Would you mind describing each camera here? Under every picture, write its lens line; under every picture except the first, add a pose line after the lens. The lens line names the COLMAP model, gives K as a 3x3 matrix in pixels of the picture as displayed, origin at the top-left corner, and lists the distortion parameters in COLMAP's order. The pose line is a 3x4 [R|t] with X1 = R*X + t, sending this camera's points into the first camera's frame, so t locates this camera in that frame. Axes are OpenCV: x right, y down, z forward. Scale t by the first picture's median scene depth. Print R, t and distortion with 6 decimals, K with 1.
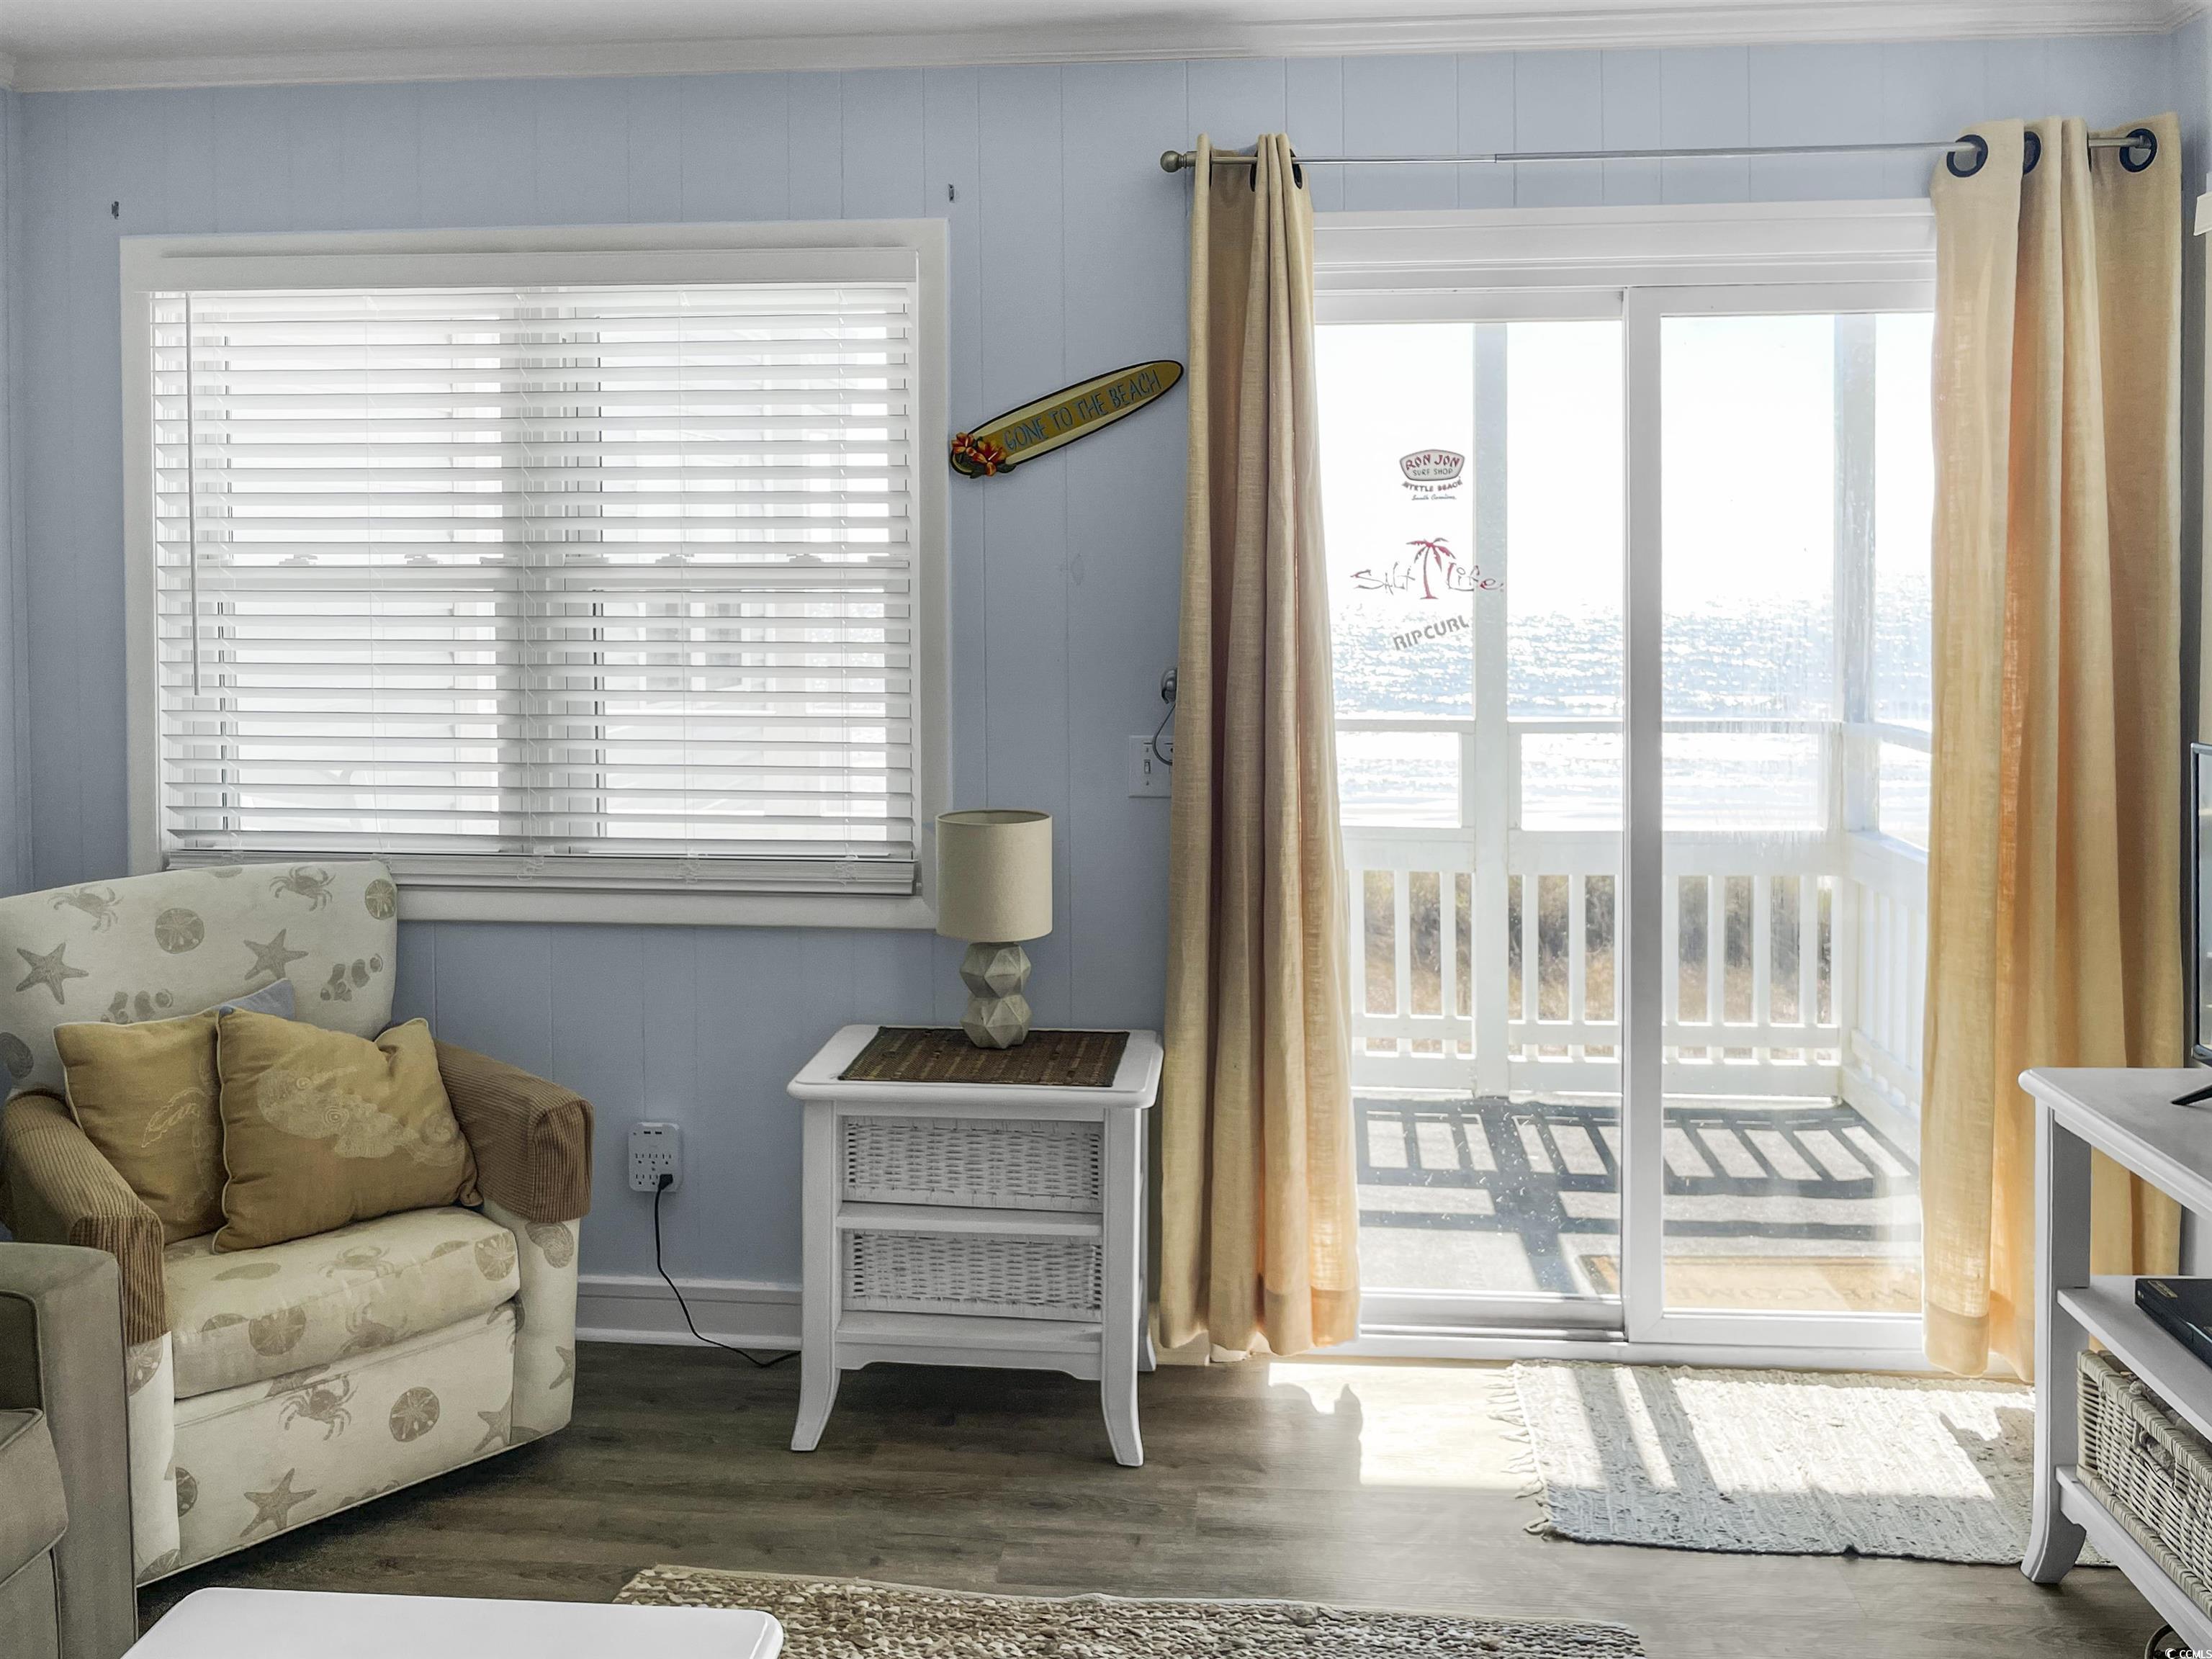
lens RADIAL K [[1761.9, 0, 1109.3], [0, 1761.9, 626.3], [0, 0, 1]] dist [-0.018828, 0.001619]
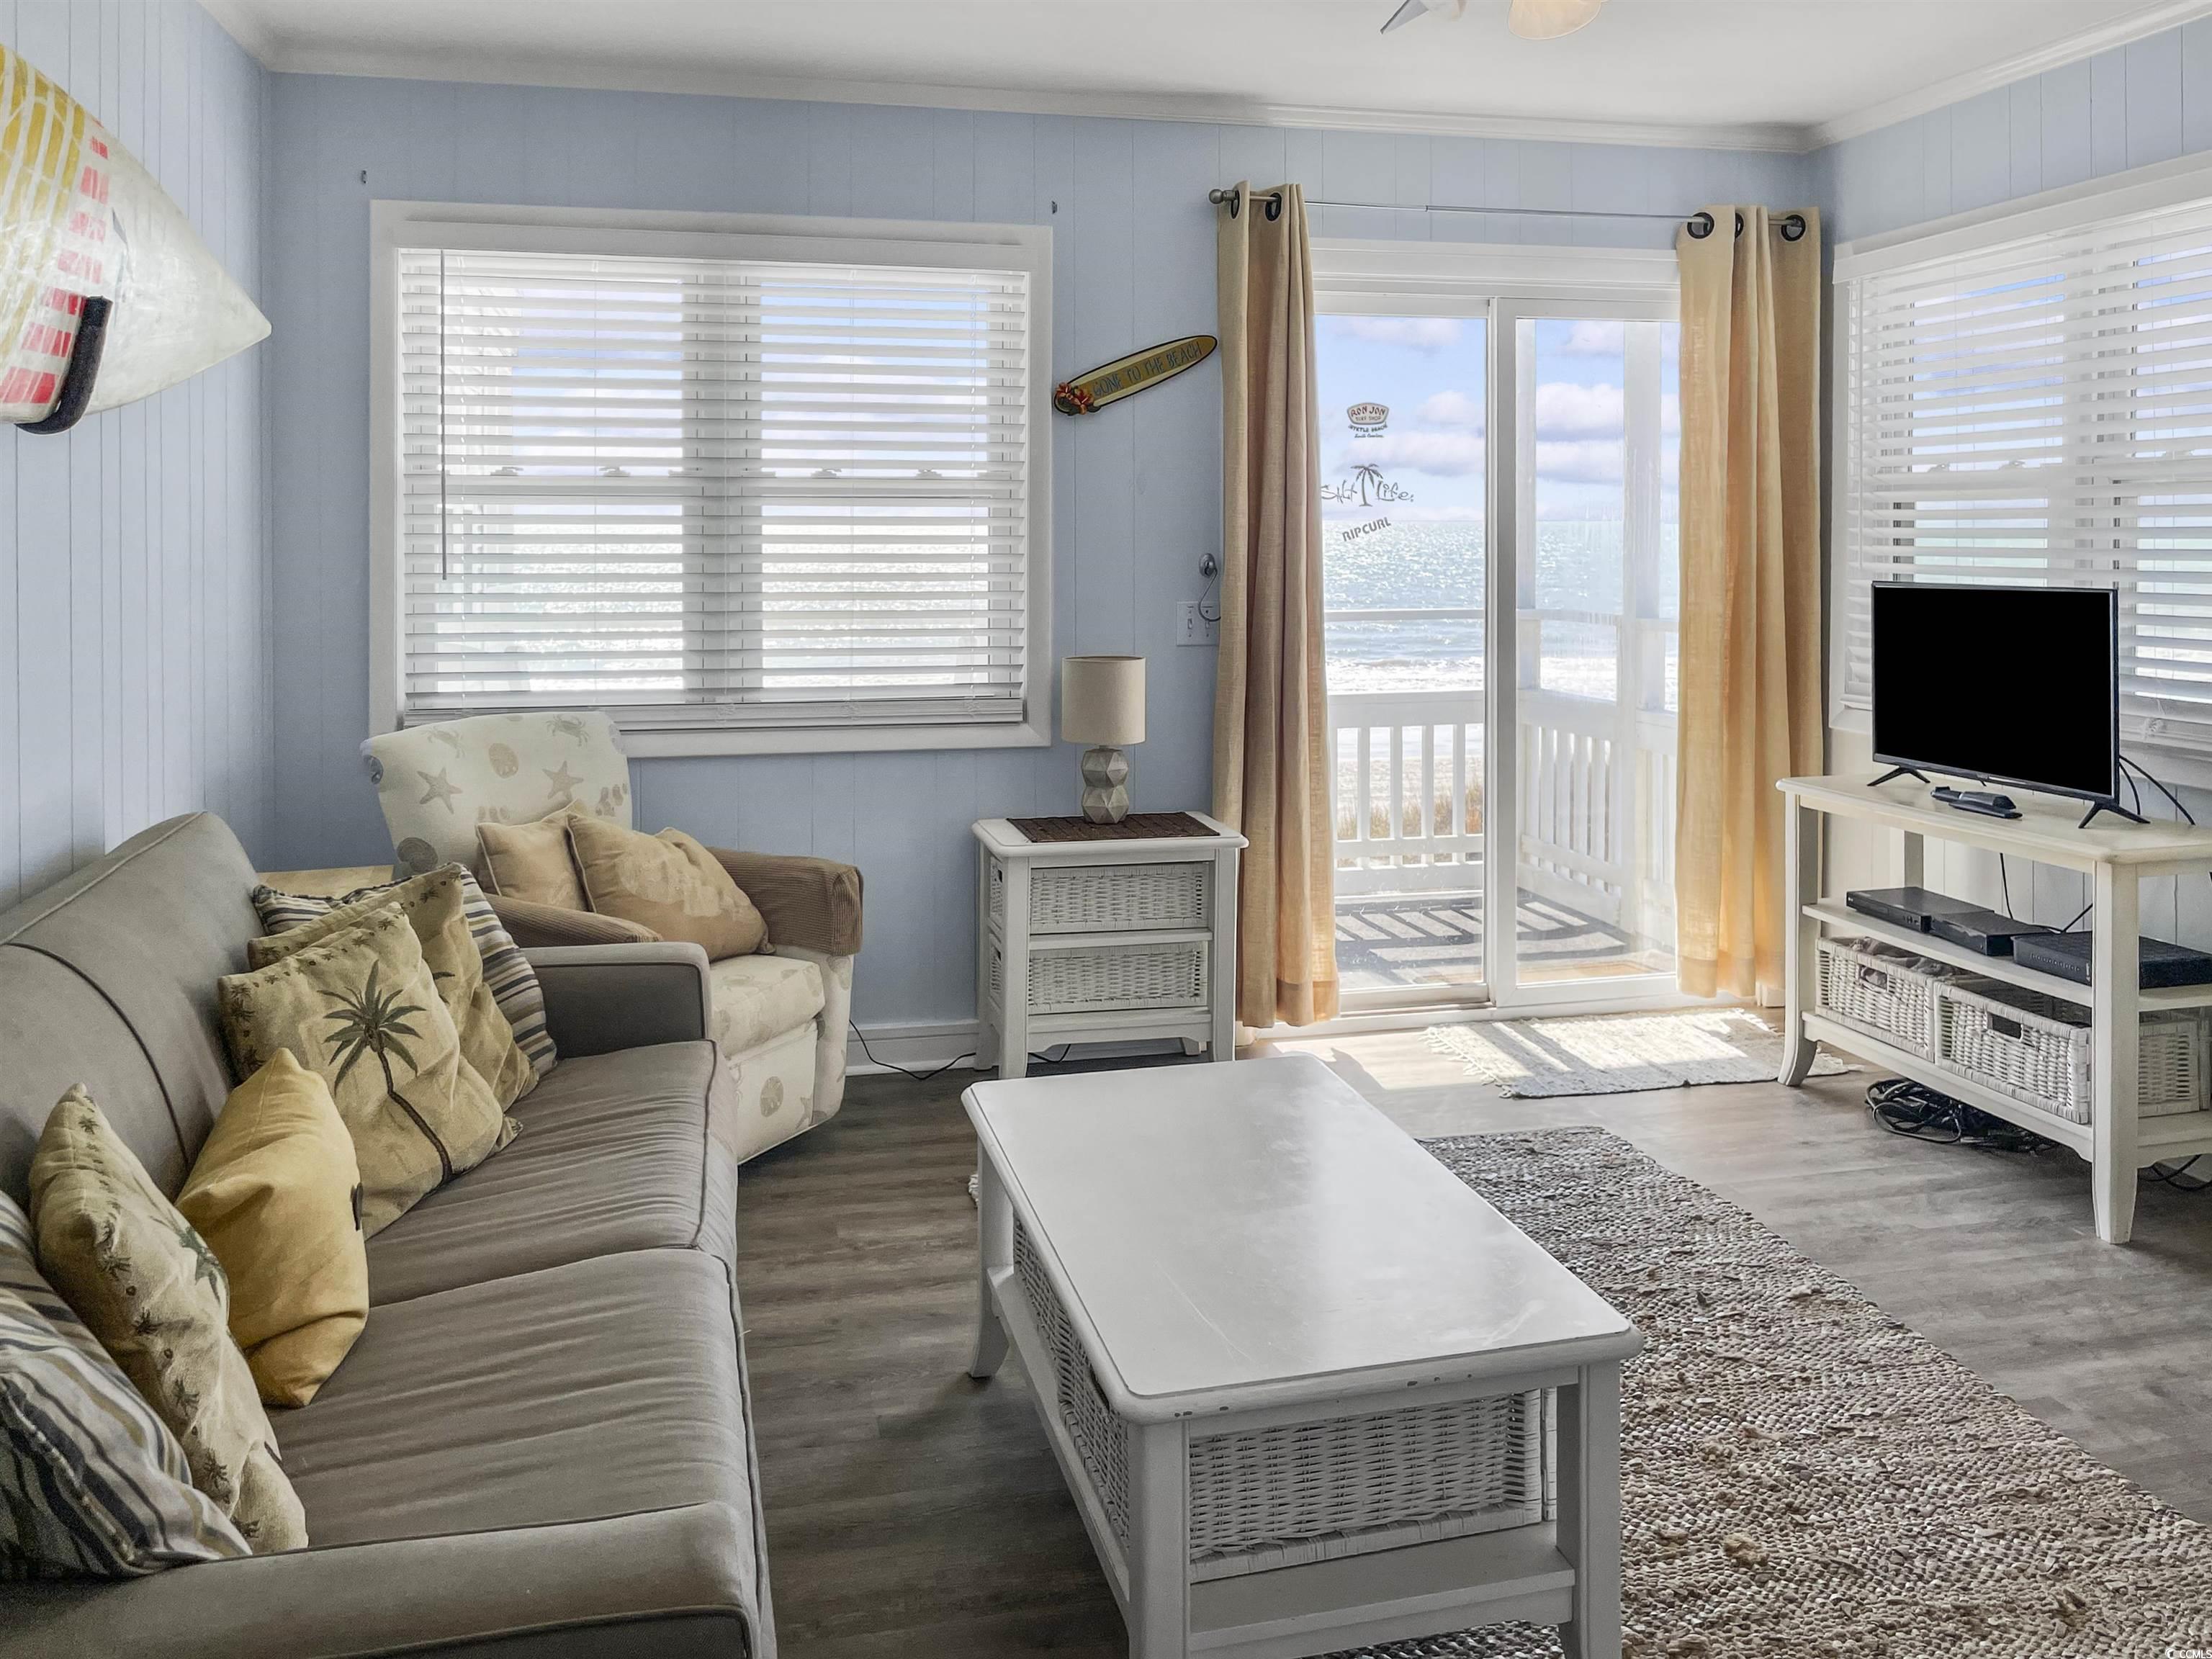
lens RADIAL K [[1773.5, 0, 1109.8], [0, 1773.5, 566.8], [0, 0, 1]] dist [-0.010115, 0.002590]
pose [[0.949539, -0.004729, 0.313614, -0.510543], [0.007083, 0.999955, -0.006368, 0.045362], [-0.313570, 0.008268, 0.949529, -0.342602]]
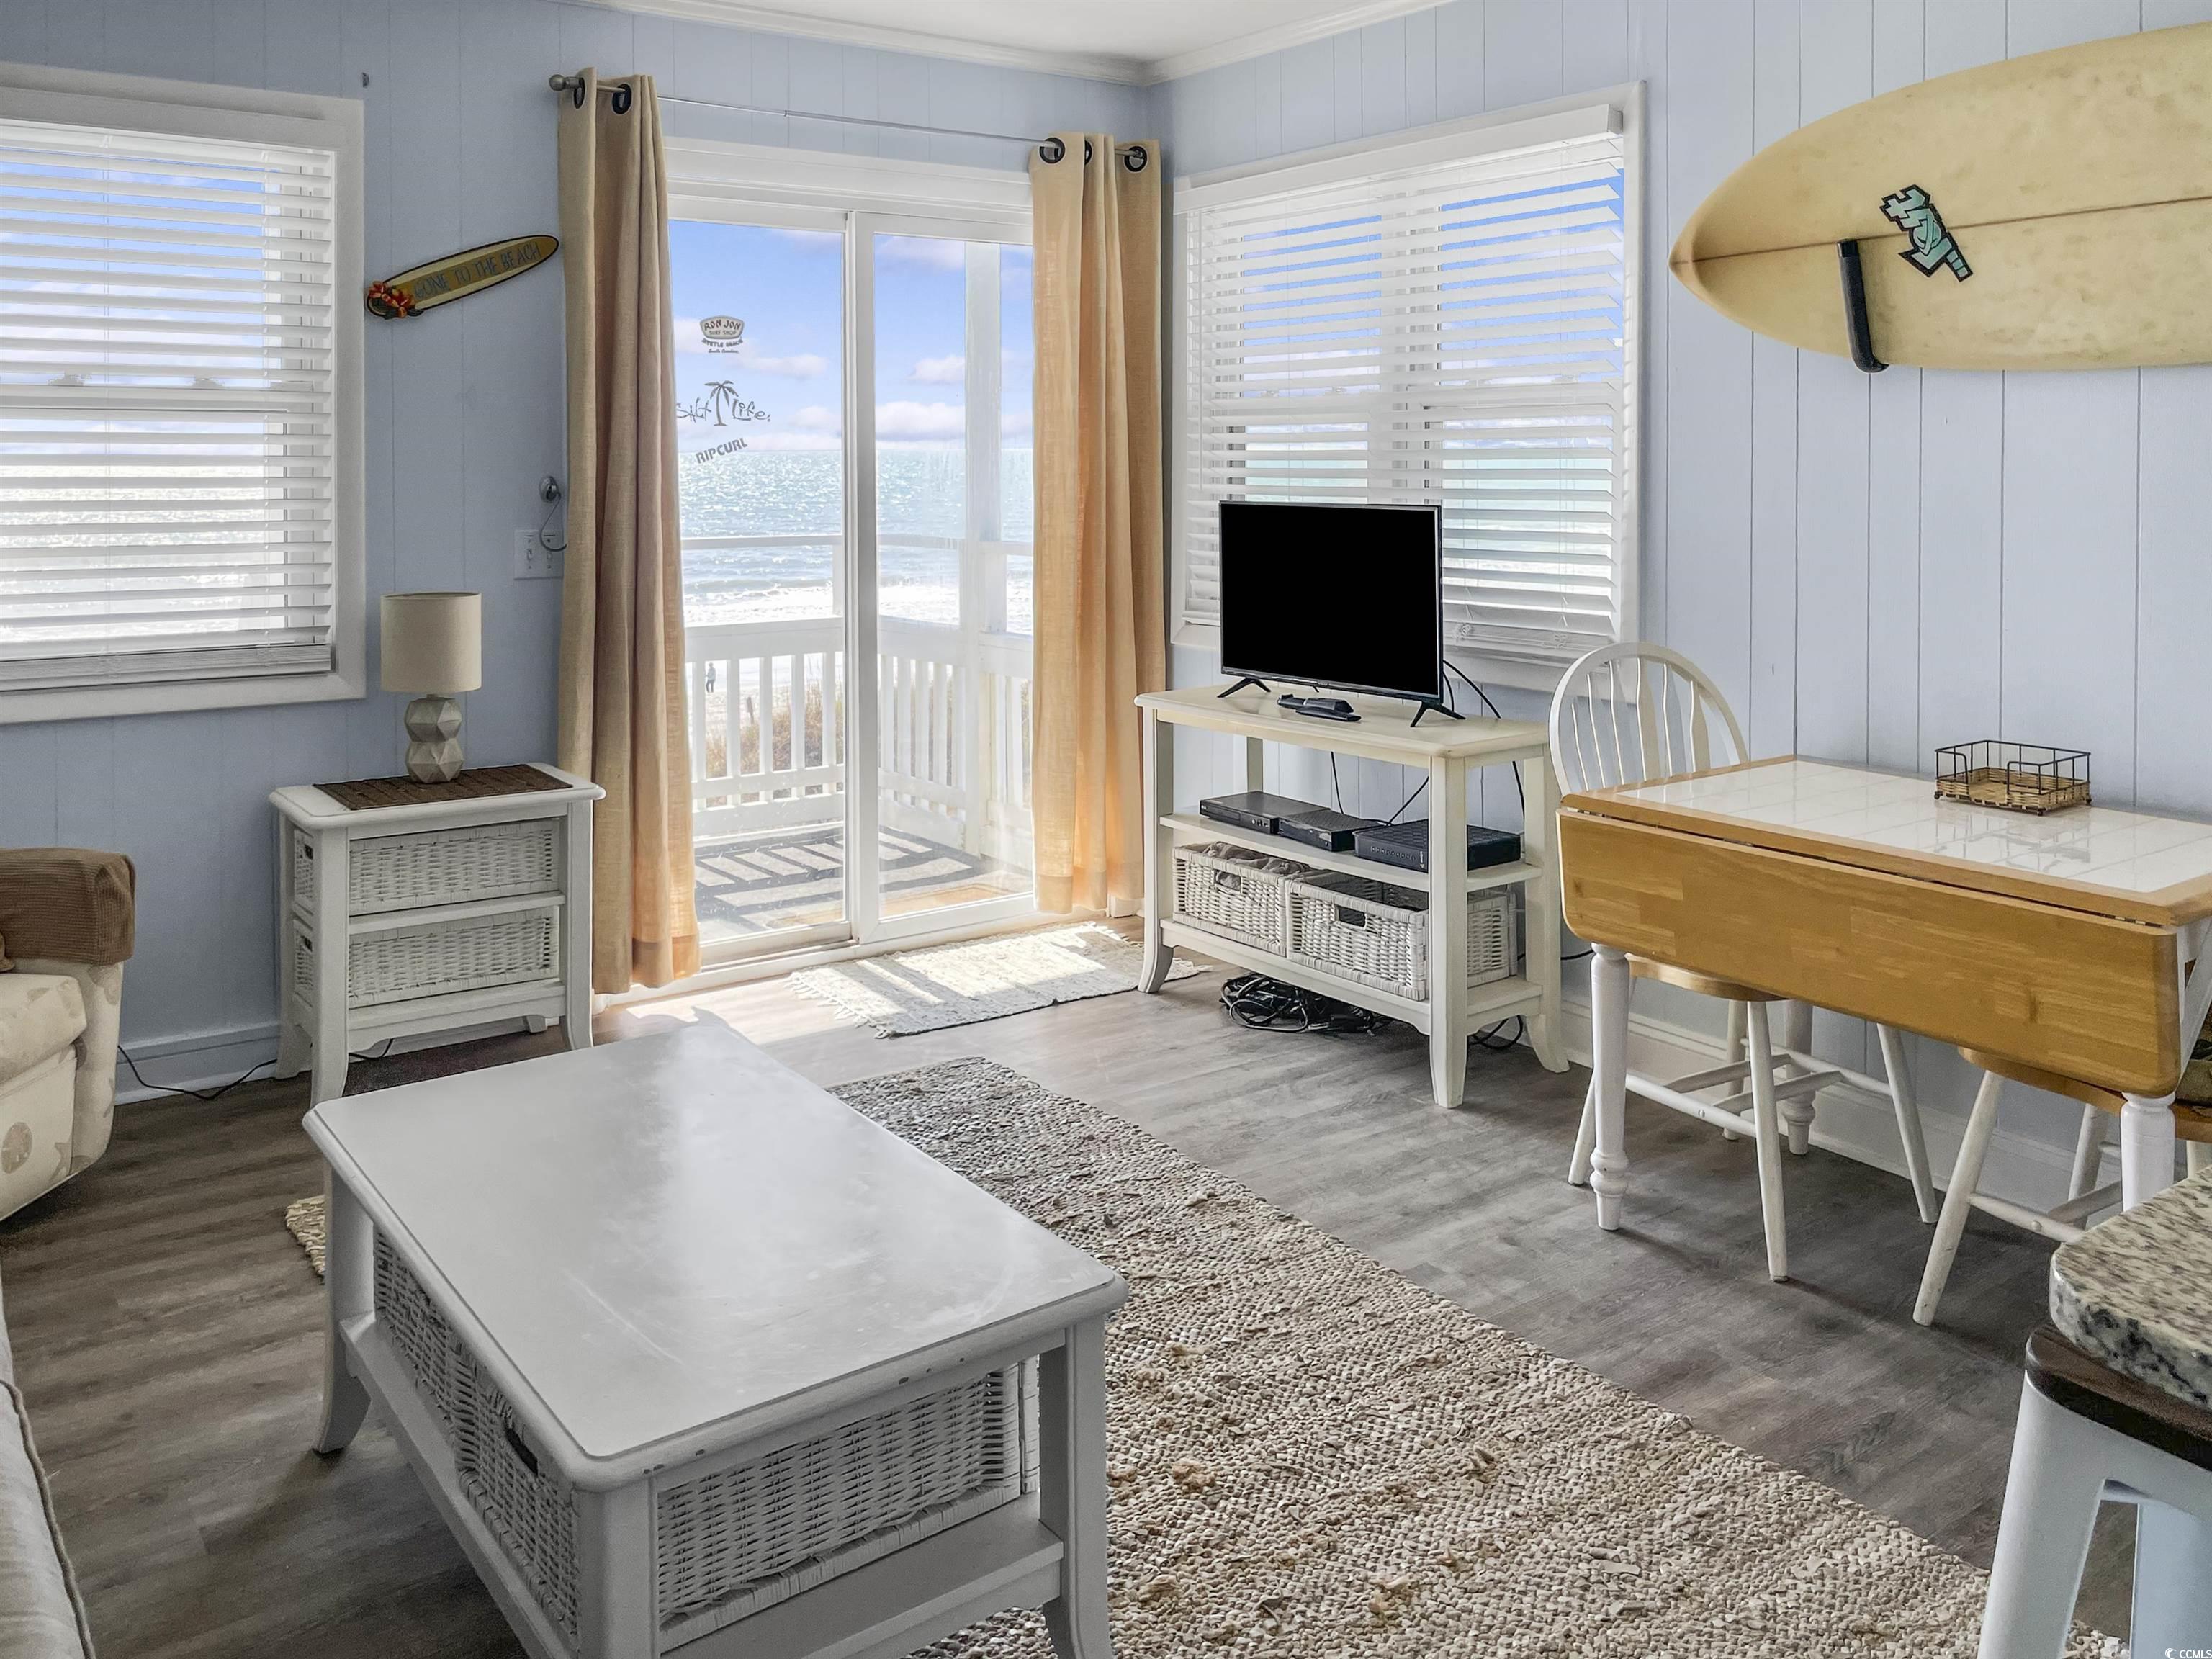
lens RADIAL K [[1792.9, 0, 1102.6], [0, 1792.9, 501.2], [0, 0, 1]] dist [-0.008053, -0.004430]
pose [[0.756934, -0.012743, 0.653367, -0.537272], [0.015496, 0.999879, 0.001550, 0.048494], [-0.653308, 0.008951, 0.757040, -0.259287]]
